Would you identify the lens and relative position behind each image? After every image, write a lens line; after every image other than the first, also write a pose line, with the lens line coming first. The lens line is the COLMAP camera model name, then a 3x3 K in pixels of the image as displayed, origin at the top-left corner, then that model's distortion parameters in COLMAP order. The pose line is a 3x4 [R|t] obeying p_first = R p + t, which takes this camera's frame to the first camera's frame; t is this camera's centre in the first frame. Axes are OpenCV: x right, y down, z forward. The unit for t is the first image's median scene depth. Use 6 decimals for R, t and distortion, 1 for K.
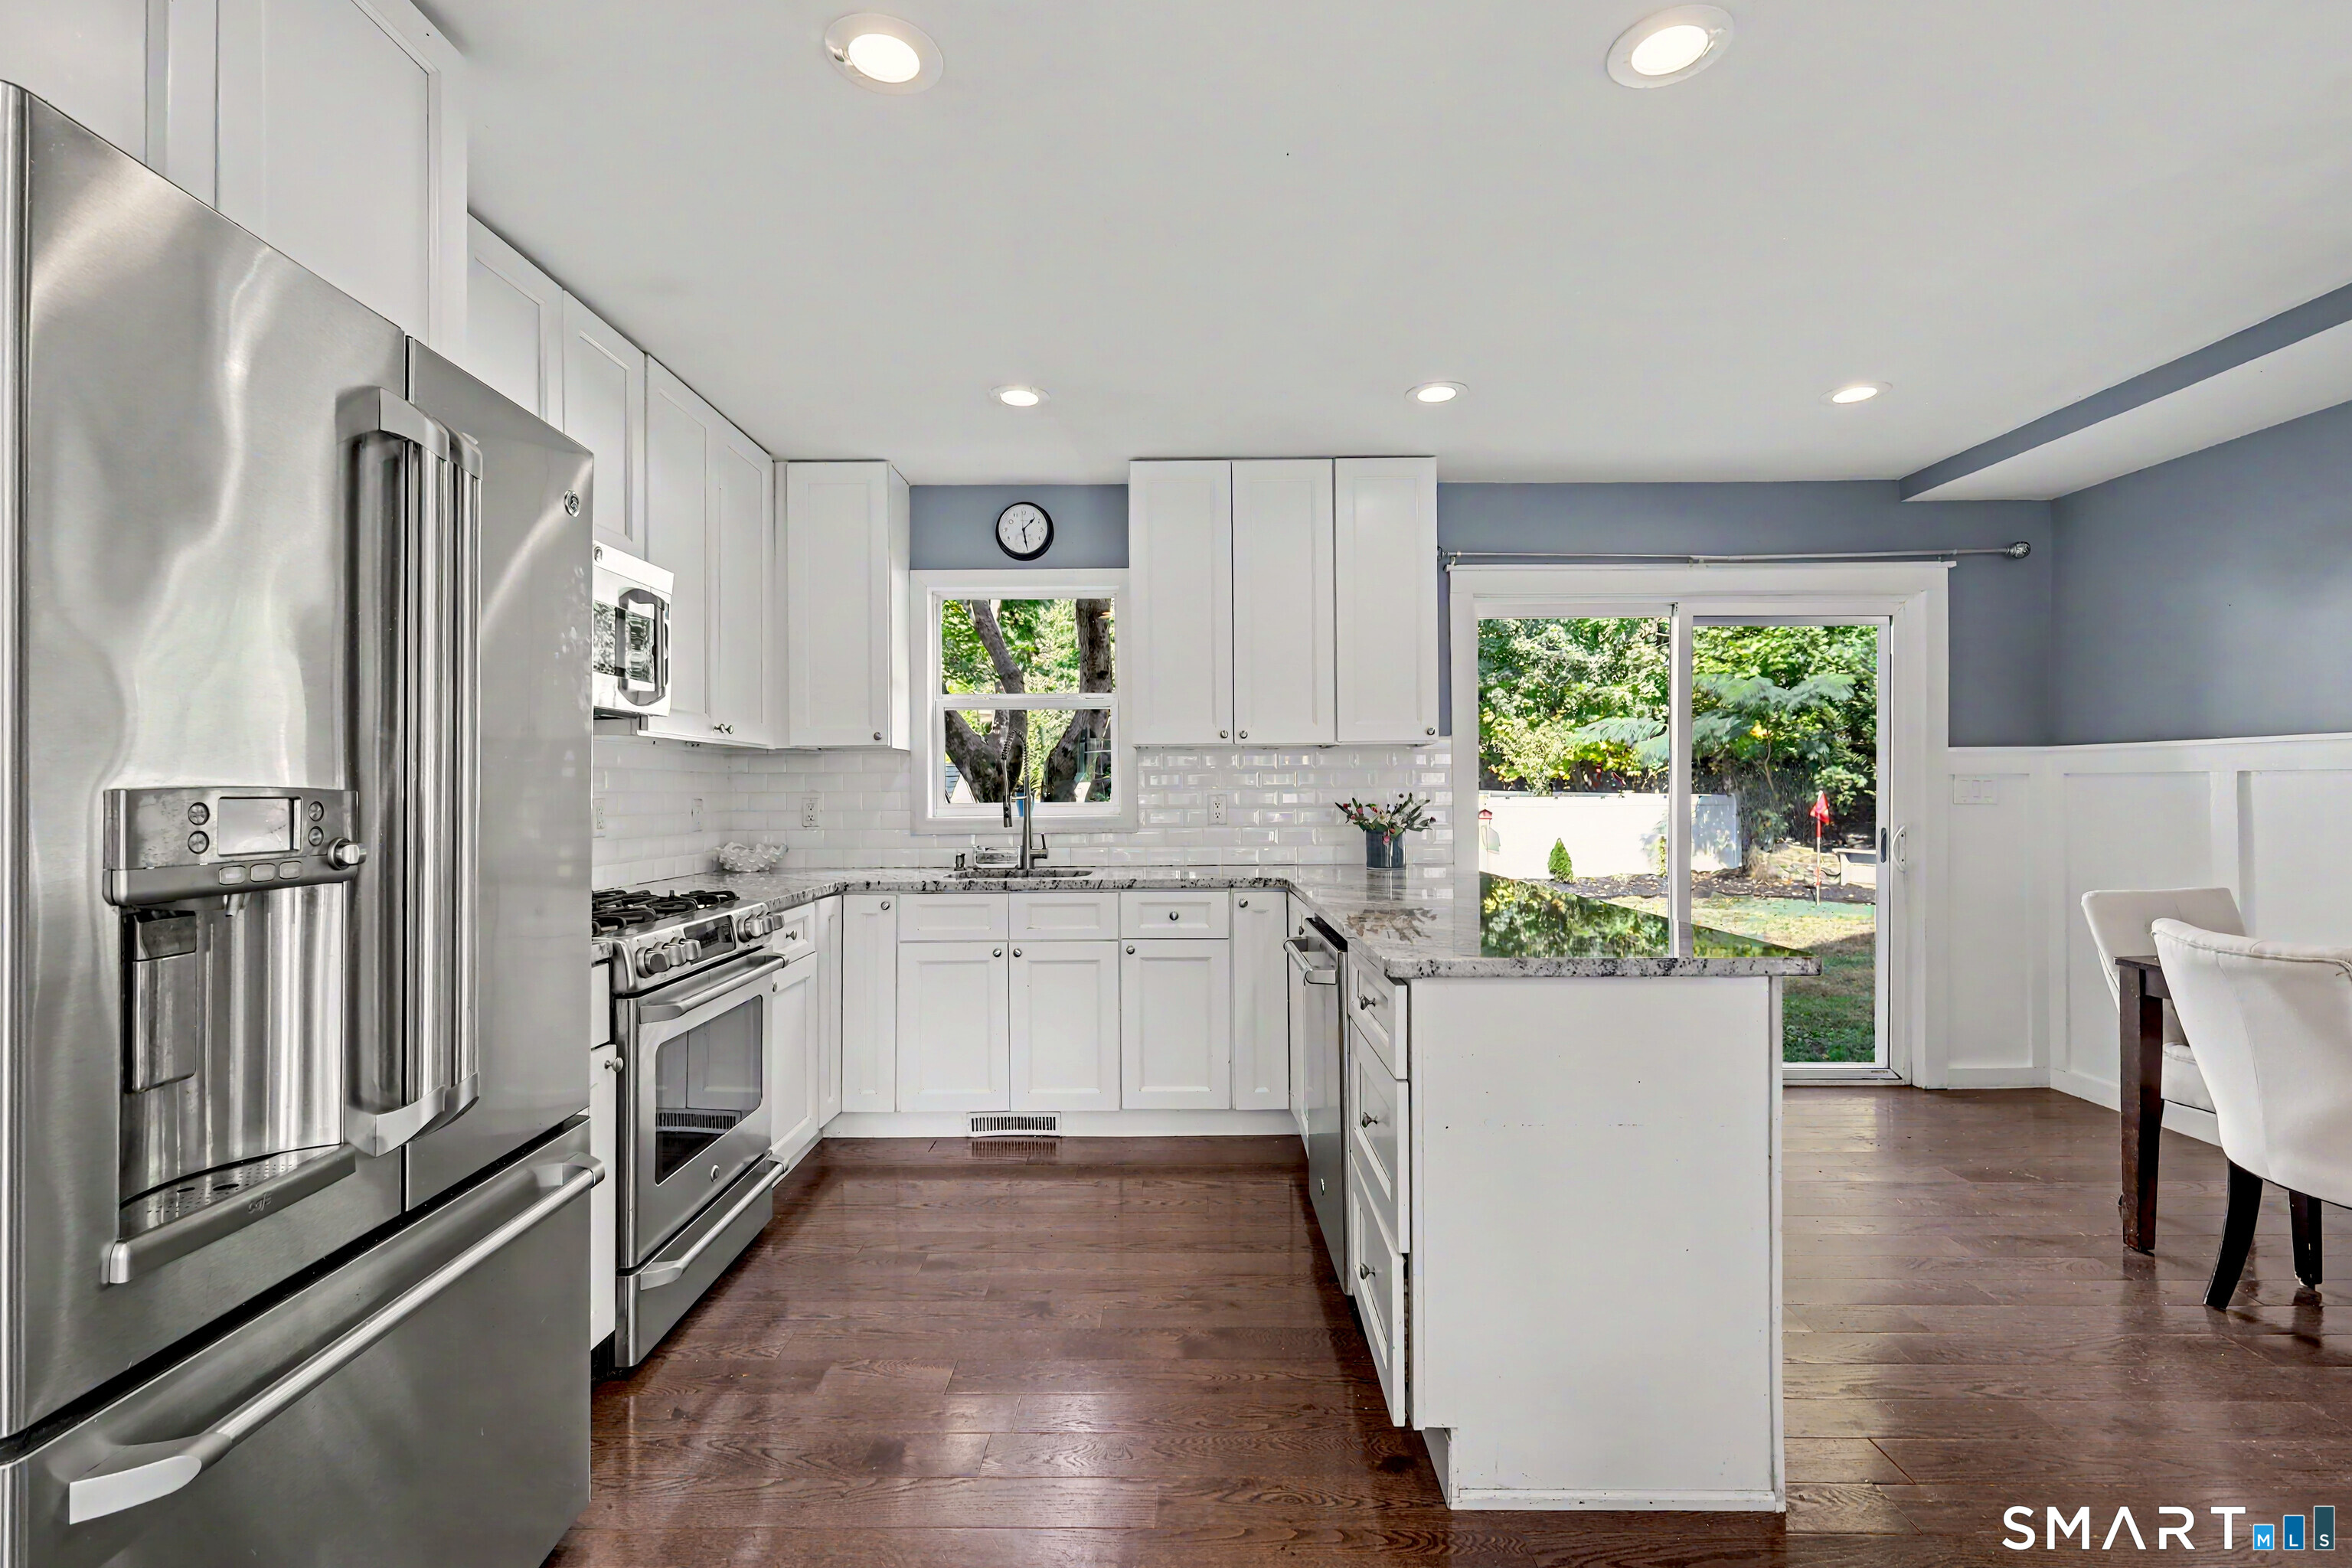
lens RADIAL K [[1036.5, 0, 1175.1], [0, 1036.5, 789.9], [0, 0, 1]] dist [-0.000142, 0.000276]
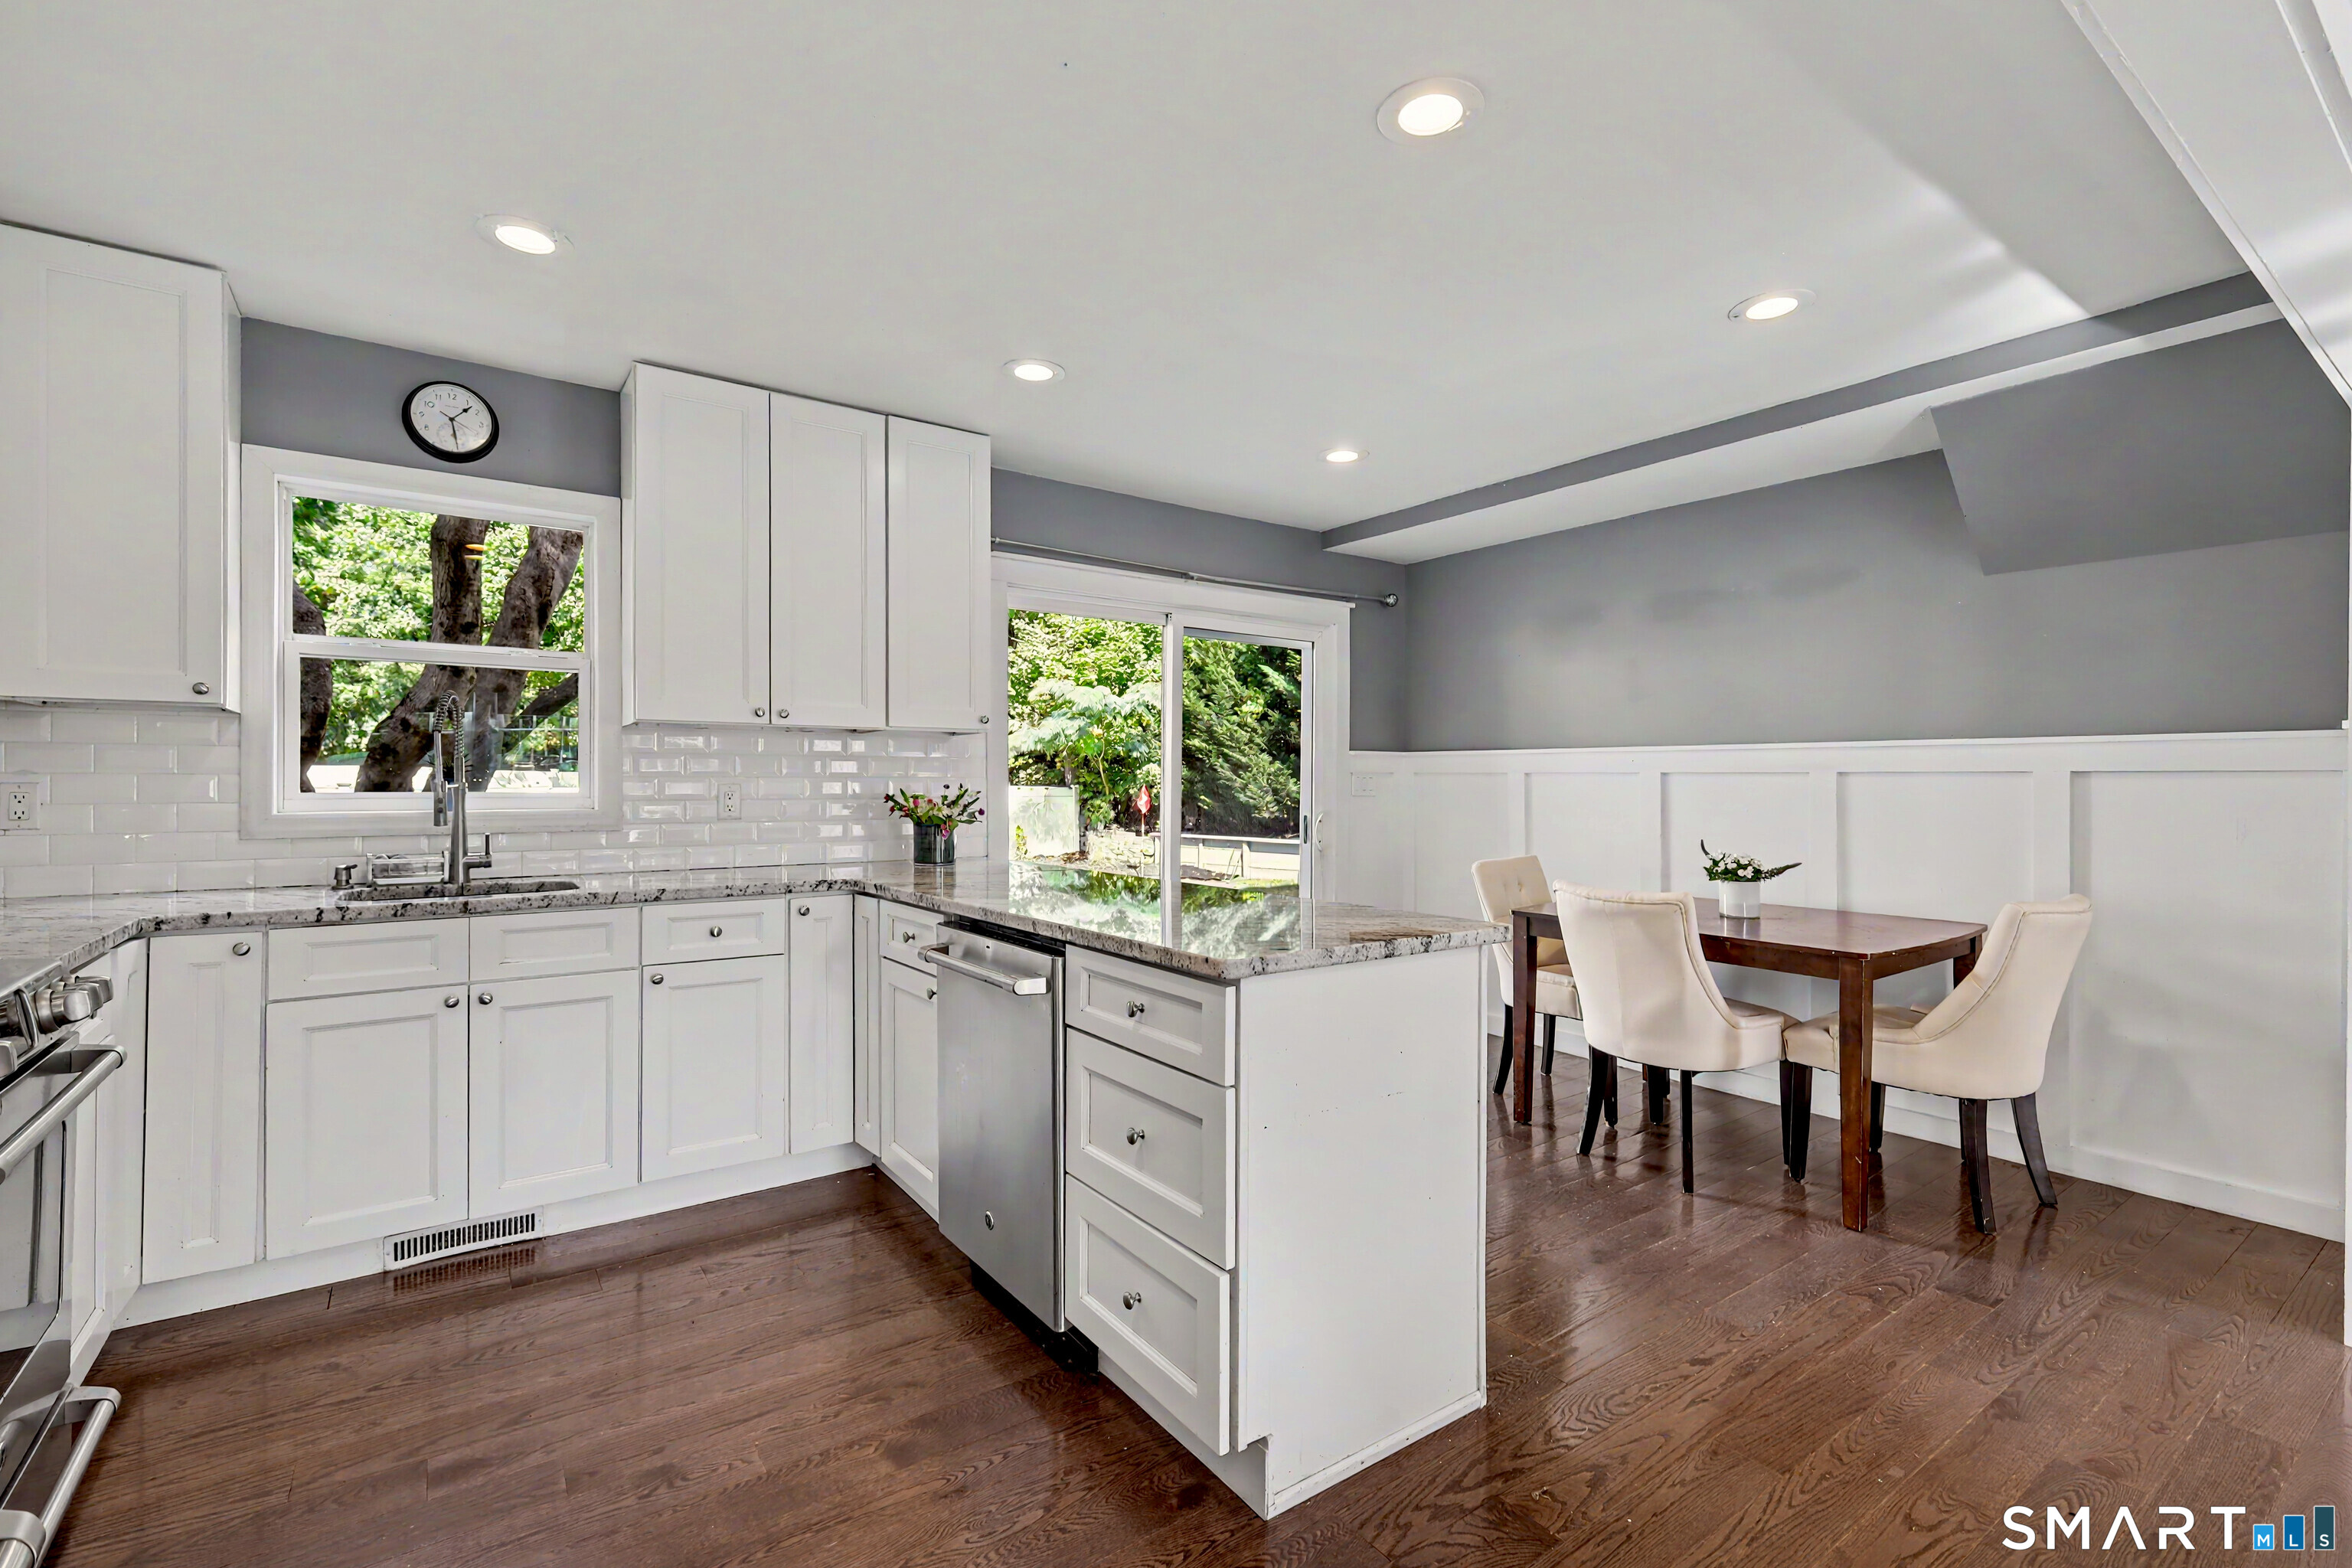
lens RADIAL K [[1036.5, 0, 1176.3], [0, 1036.5, 773.0], [0, 0, 1]] dist [-0.000142, 0.000276]
pose [[0.811020, 0.014558, 0.584837, -0.169940], [-0.010271, 0.999891, -0.010646, 0.001450], [-0.584928, 0.002627, 0.811081, 0.114531]]
